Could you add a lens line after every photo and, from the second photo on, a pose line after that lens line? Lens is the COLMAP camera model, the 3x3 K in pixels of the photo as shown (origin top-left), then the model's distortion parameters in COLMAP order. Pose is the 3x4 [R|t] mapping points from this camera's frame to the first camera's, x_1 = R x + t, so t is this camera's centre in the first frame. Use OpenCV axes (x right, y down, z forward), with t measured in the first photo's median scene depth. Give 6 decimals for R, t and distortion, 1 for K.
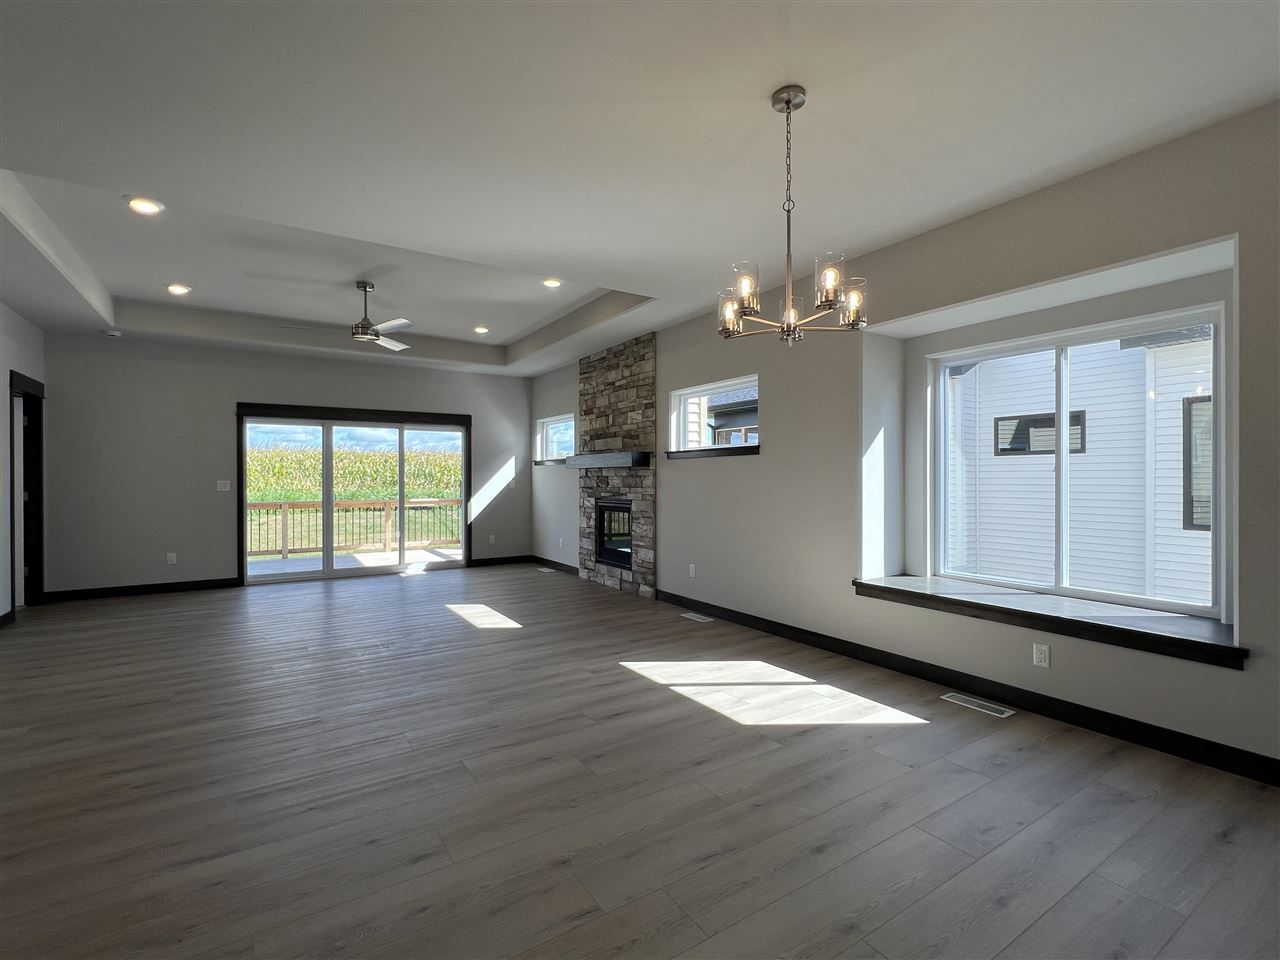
lens RADIAL K [[580.2, 0, 640.0], [0, 580.2, 480.0], [0, 0, 1]] dist [0.000107, 0.000010]
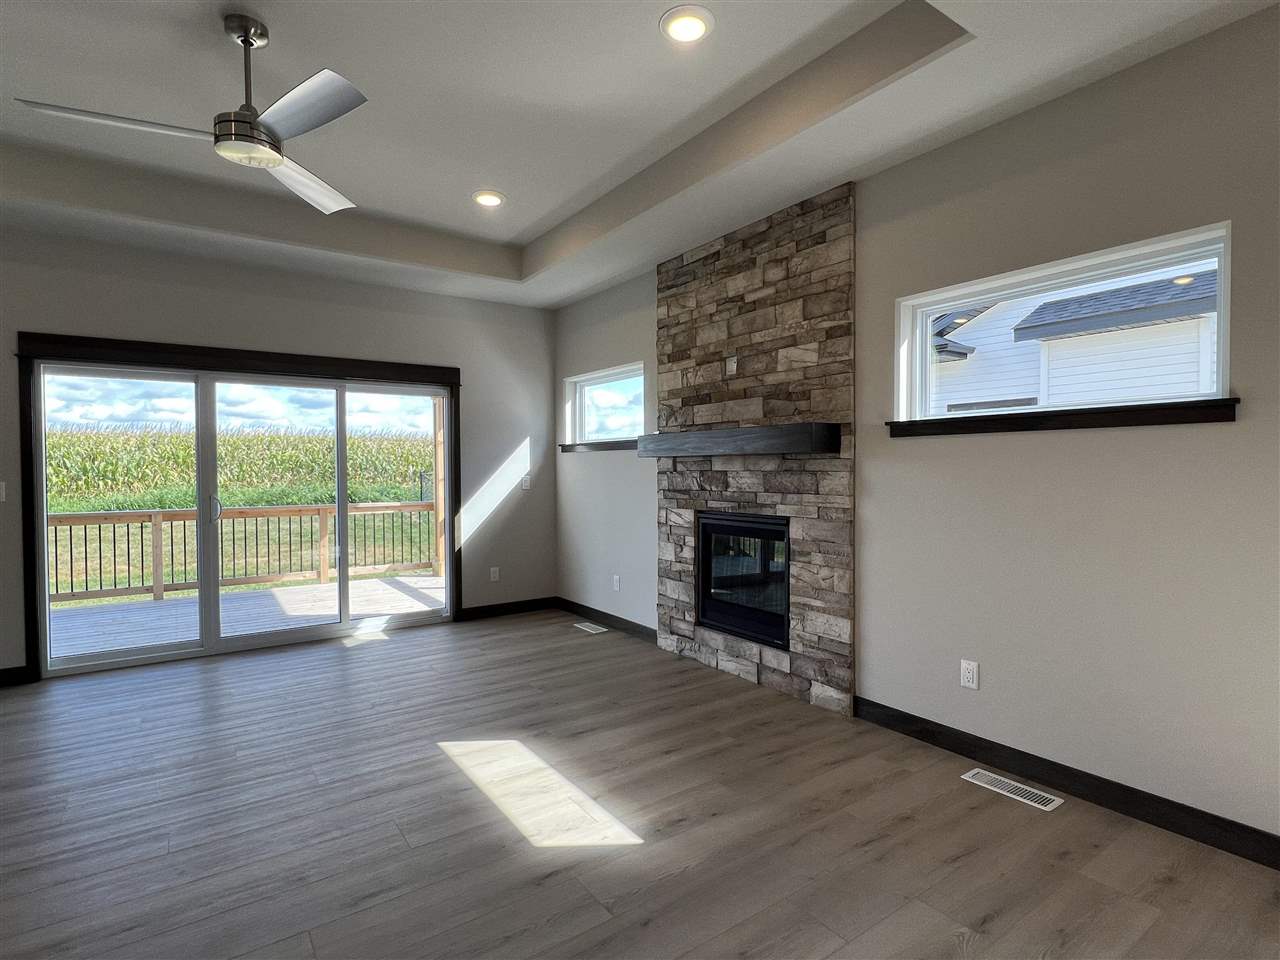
lens RADIAL K [[651.5, 0, 640.0], [0, 651.5, 480.0], [0, 0, 1]] dist [0.001525, 0.000059]
pose [[0.999377, -0.003998, 0.035063, -0.157913], [0.003442, 0.999867, 0.015914, -0.008226], [-0.035122, -0.015783, 0.999258, 0.393667]]
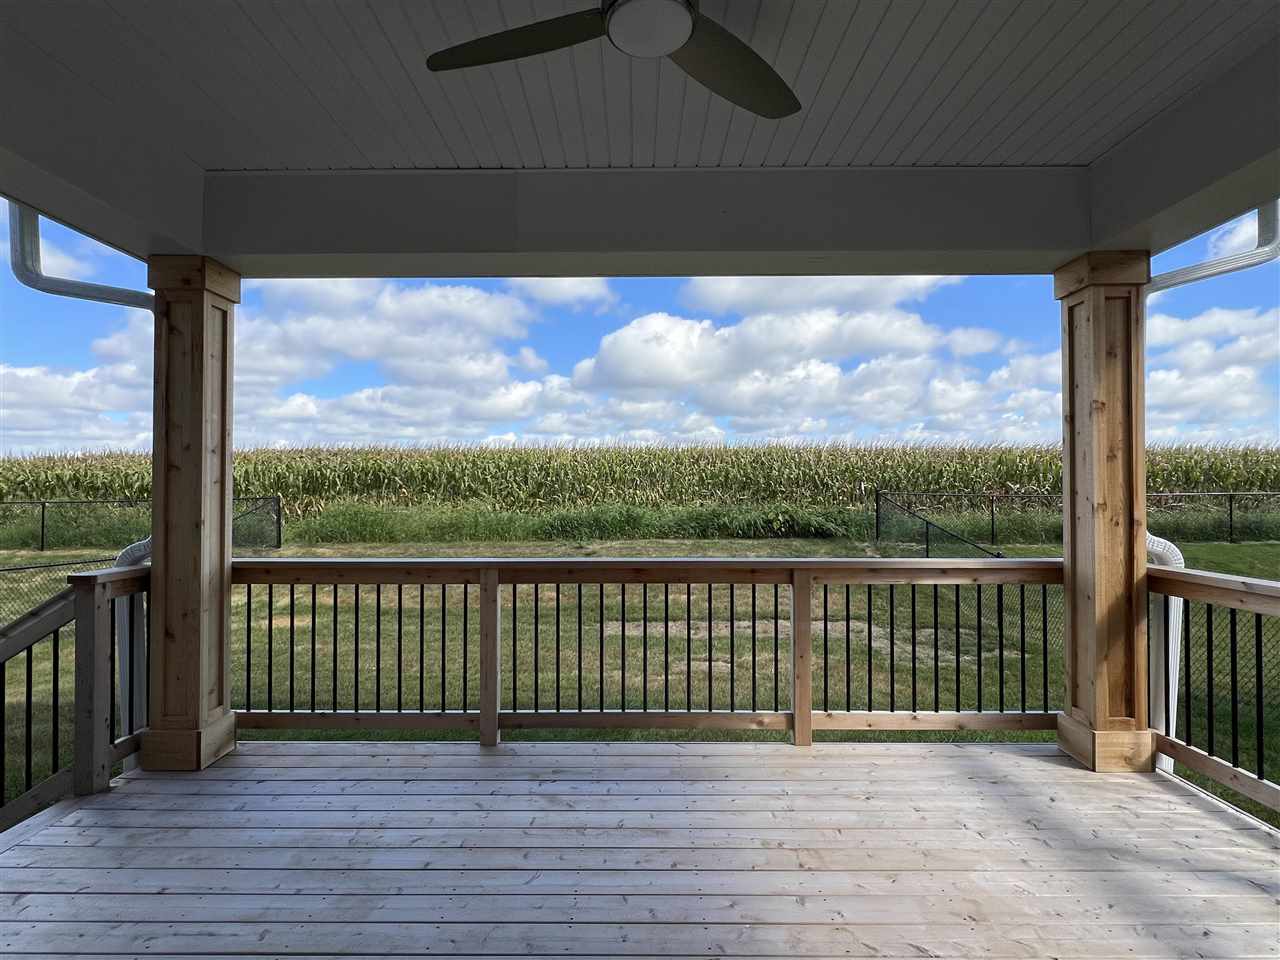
lens RADIAL K [[651.5, 0, 640.0], [0, 651.5, 480.0], [0, 0, 1]] dist [0.001525, 0.000059]
pose [[0.840756, -0.004229, -0.541398, -0.529302], [-0.004582, 0.999878, -0.014926, 0.001252], [0.541395, 0.015030, 0.840634, 1.113781]]
